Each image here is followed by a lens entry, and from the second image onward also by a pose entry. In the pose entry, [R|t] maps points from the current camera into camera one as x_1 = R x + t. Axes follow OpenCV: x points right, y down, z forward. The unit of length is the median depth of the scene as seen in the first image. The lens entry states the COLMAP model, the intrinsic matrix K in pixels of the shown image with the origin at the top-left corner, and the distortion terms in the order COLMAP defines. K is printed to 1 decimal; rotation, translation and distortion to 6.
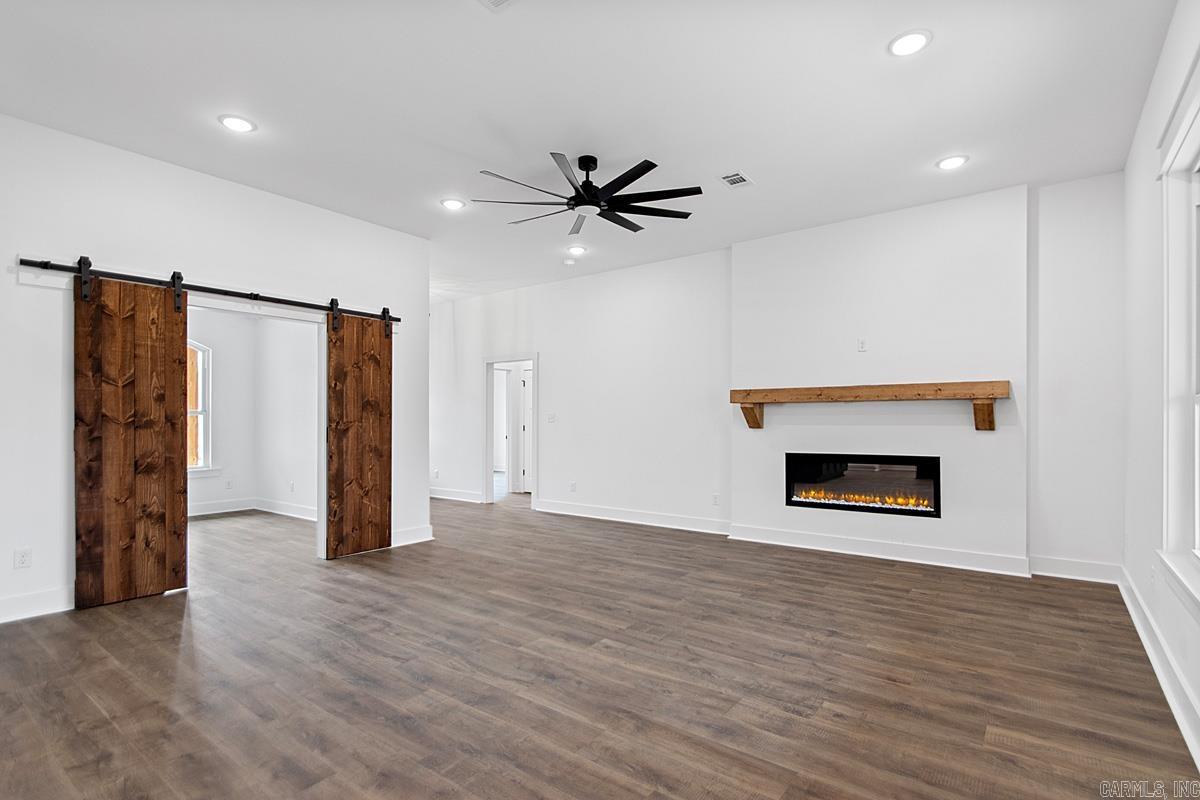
lens RADIAL K [[577.7, 0, 614.7], [0, 577.7, 417.1], [0, 0, 1]] dist [0.020652, -0.012201]
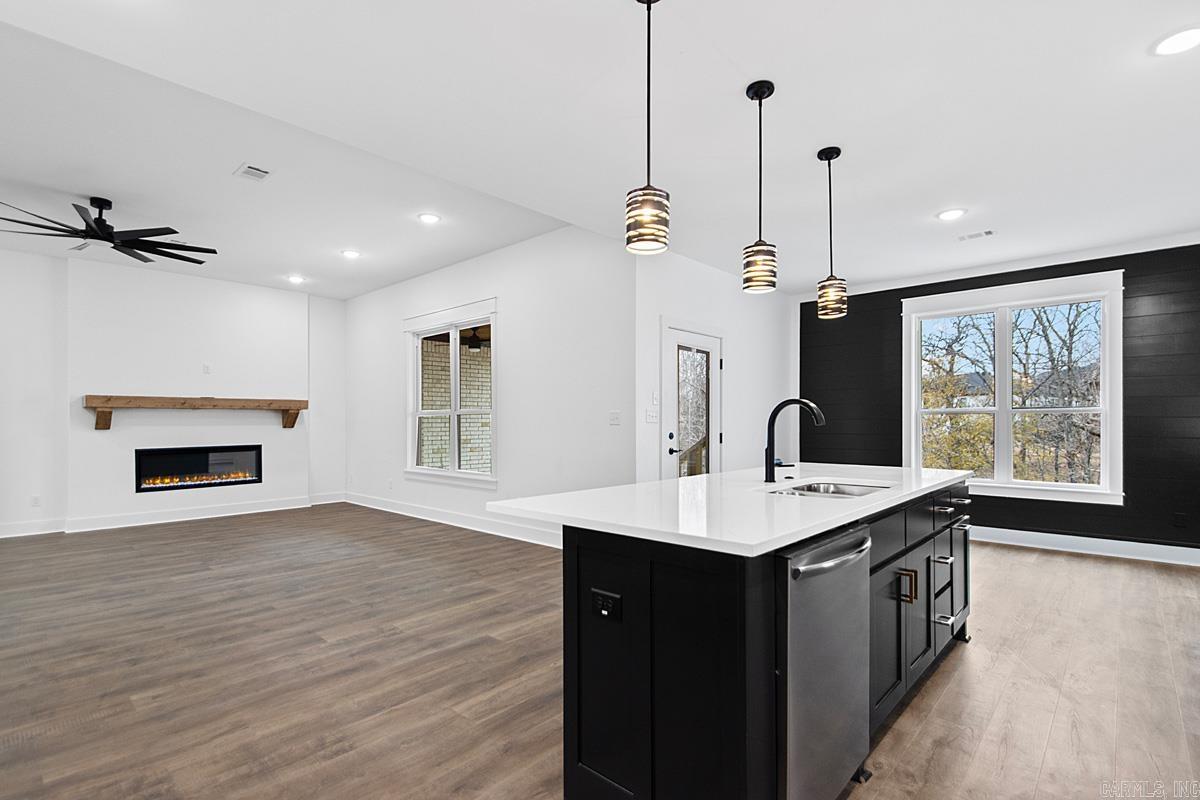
lens RADIAL K [[577.7, 0, 614.7], [0, 577.7, 417.1], [0, 0, 1]] dist [0.020652, -0.012201]
pose [[0.092381, 0.008546, 0.995687, -0.966023], [-0.000318, 0.999963, -0.008553, 0.005165], [-0.995724, 0.000473, 0.092381, -0.127350]]
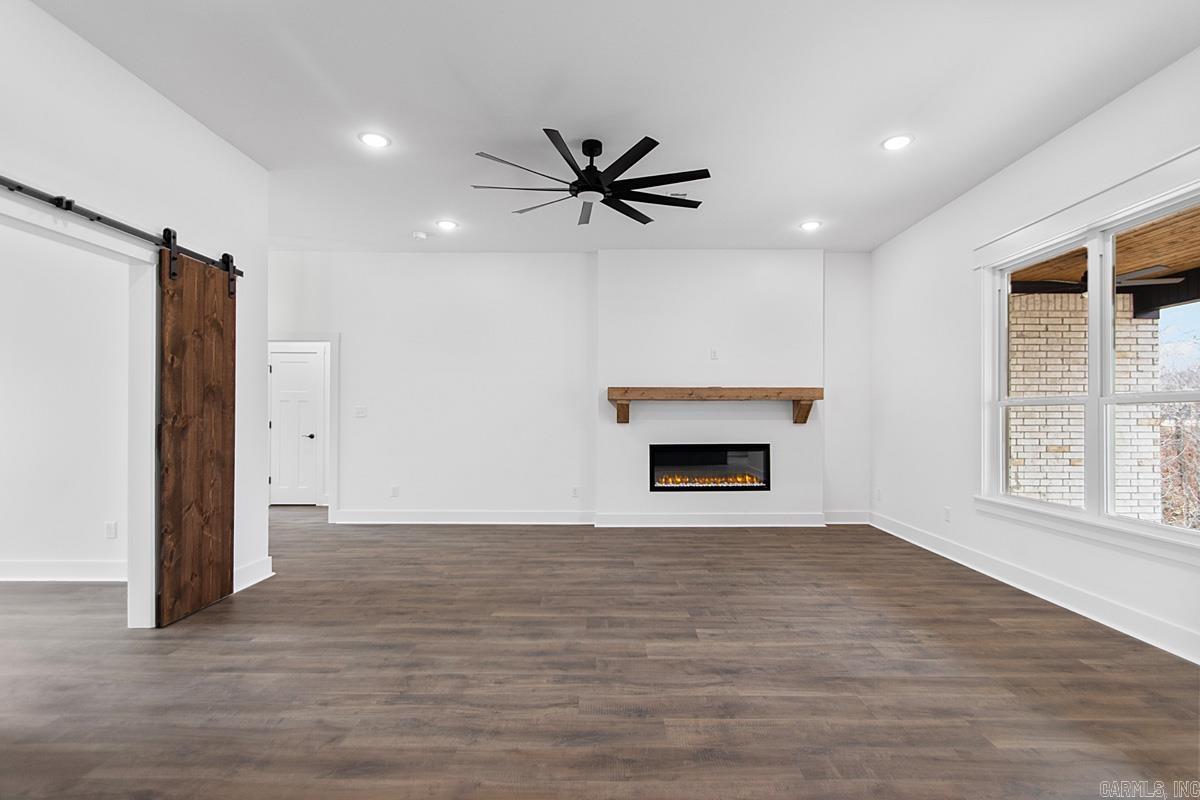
lens RADIAL K [[561.5, 0, 607.7], [0, 561.5, 411.7], [0, 0, 1]] dist [0.013723, -0.000698]
pose [[0.801686, 0.006849, 0.597707, -0.498685], [-0.005688, 0.999976, -0.003829, 0.002675], [-0.597719, -0.000330, 0.801706, 0.201252]]
